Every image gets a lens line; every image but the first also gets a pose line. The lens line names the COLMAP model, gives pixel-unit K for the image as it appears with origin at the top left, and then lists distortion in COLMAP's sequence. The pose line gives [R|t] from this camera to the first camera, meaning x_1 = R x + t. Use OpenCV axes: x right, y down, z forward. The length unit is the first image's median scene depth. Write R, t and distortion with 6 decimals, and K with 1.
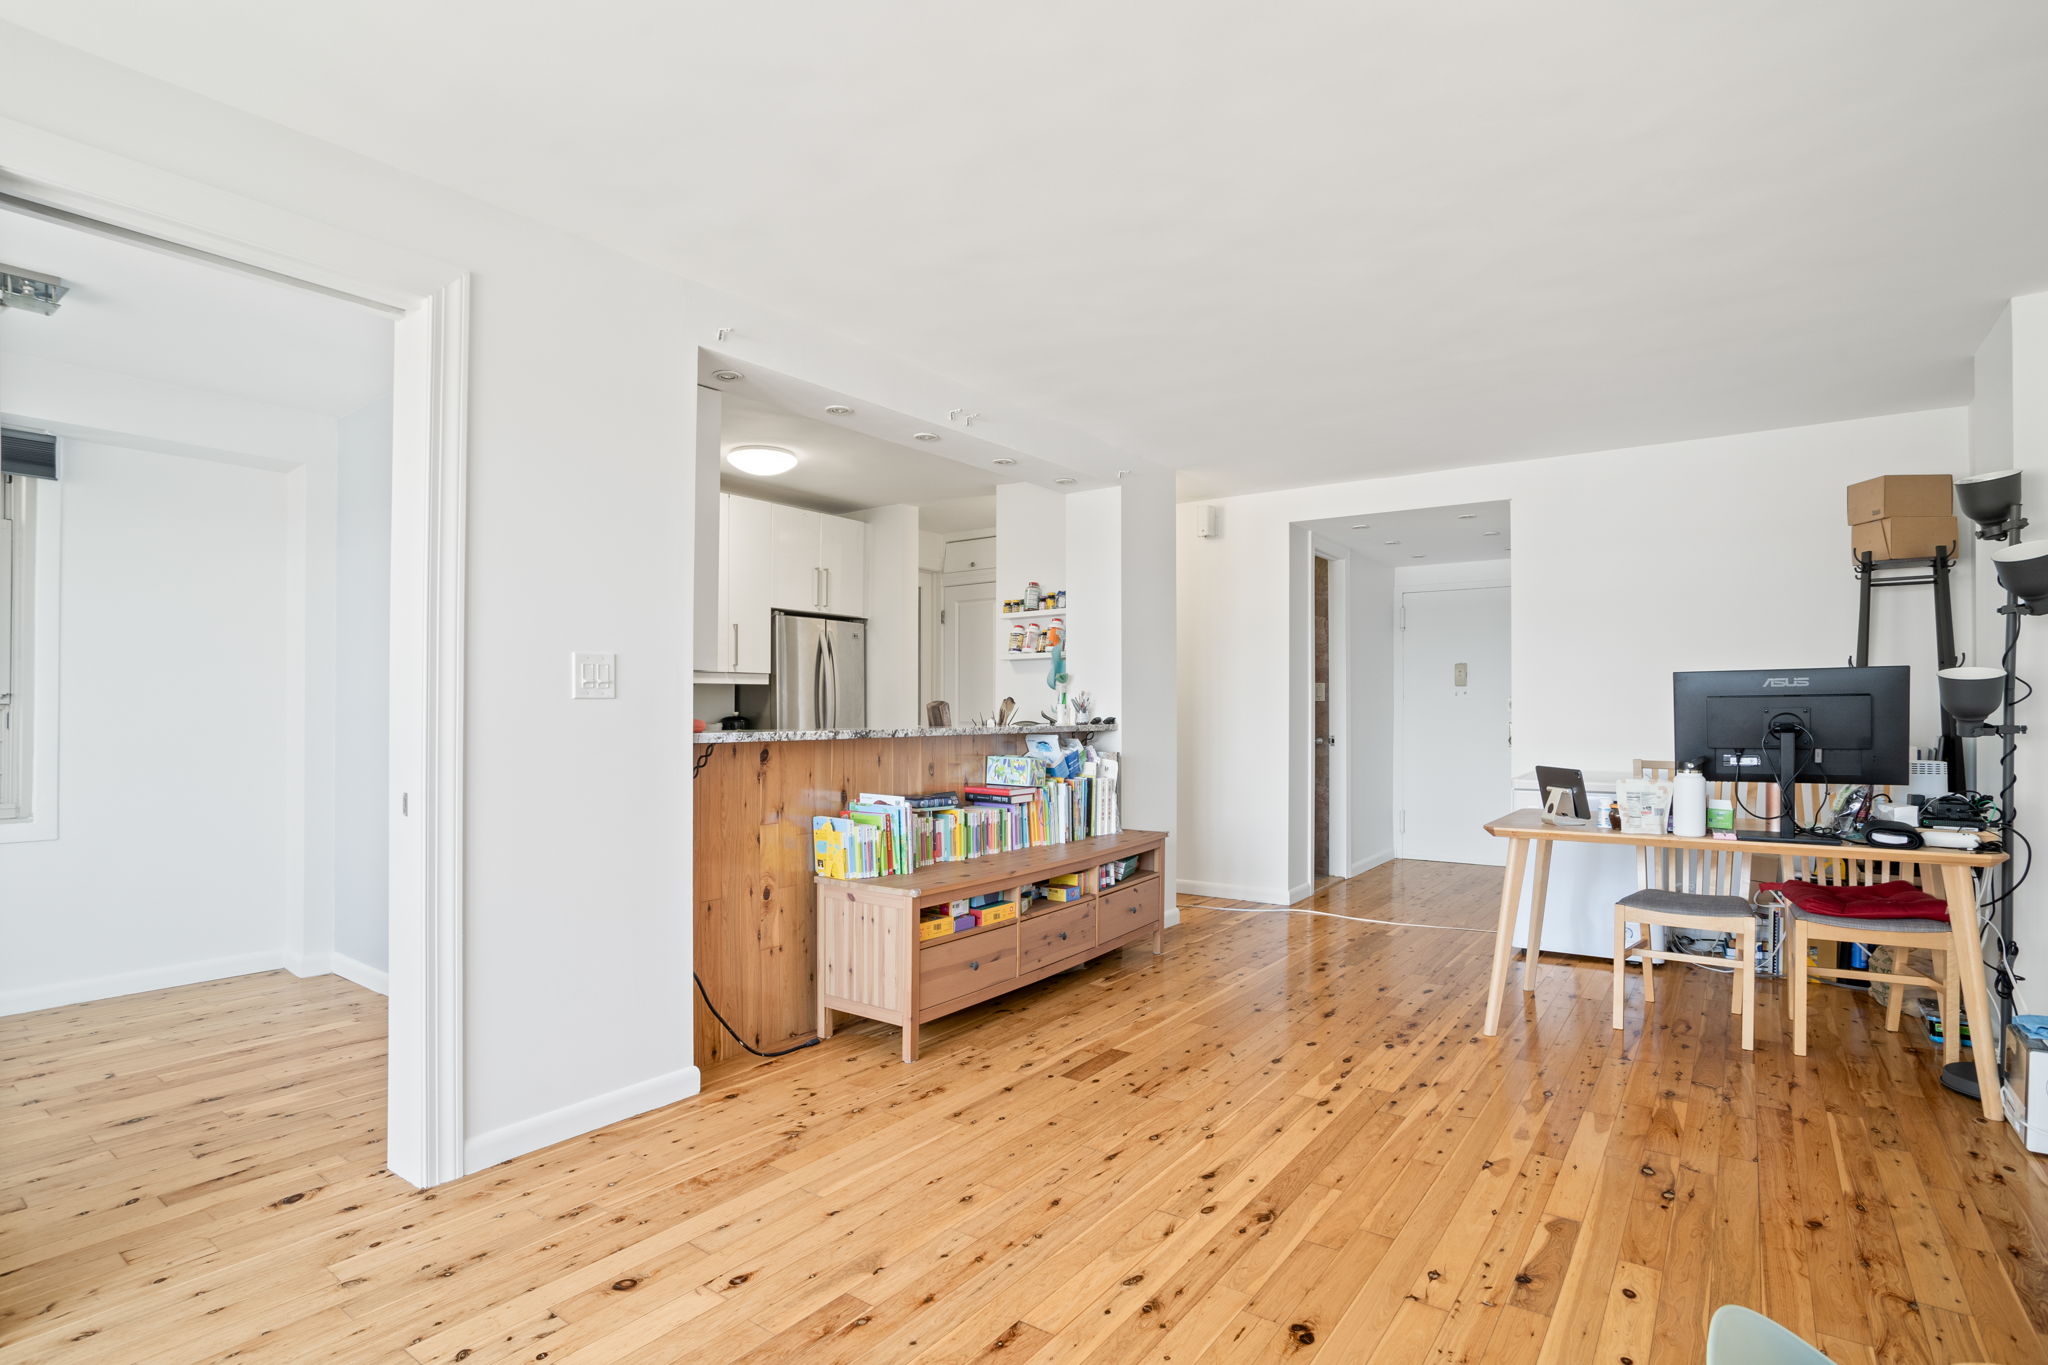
lens RADIAL K [[1030.7, 0, 1024.0], [0, 1030.7, 682.5], [0, 0, 1]] dist [-0.001577, 0.000141]
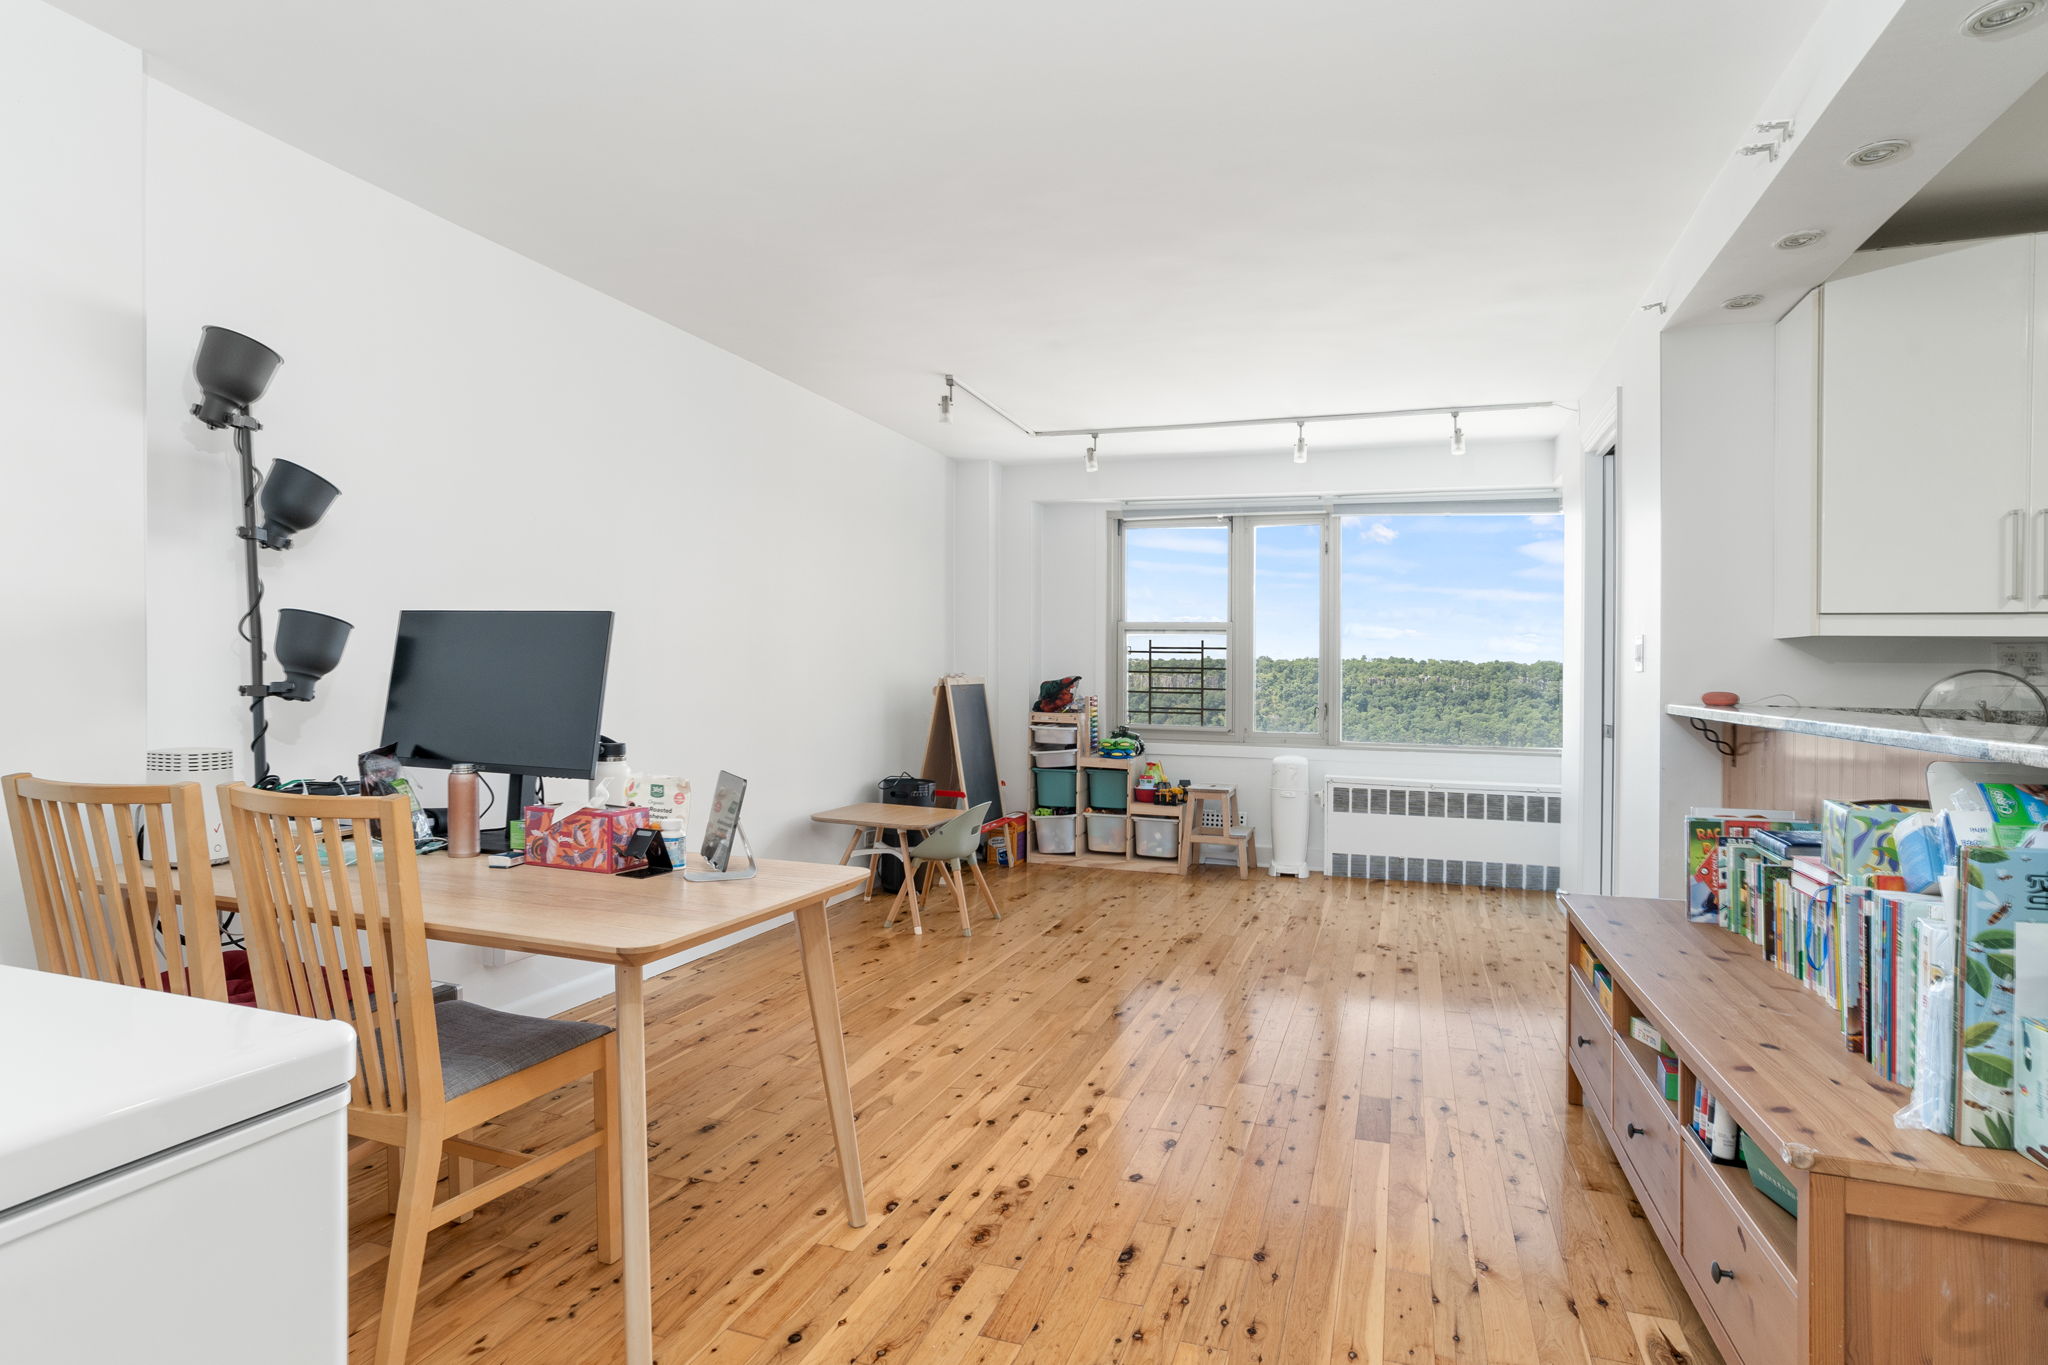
lens RADIAL K [[1030.7, 0, 1024.0], [0, 1030.7, 682.5], [0, 0, 1]] dist [-0.001577, 0.000141]
pose [[-0.955370, -0.018320, -0.294844, 0.641515], [-0.013242, 0.999728, -0.019210, 0.055660], [0.295116, -0.014448, -0.955352, 1.888187]]
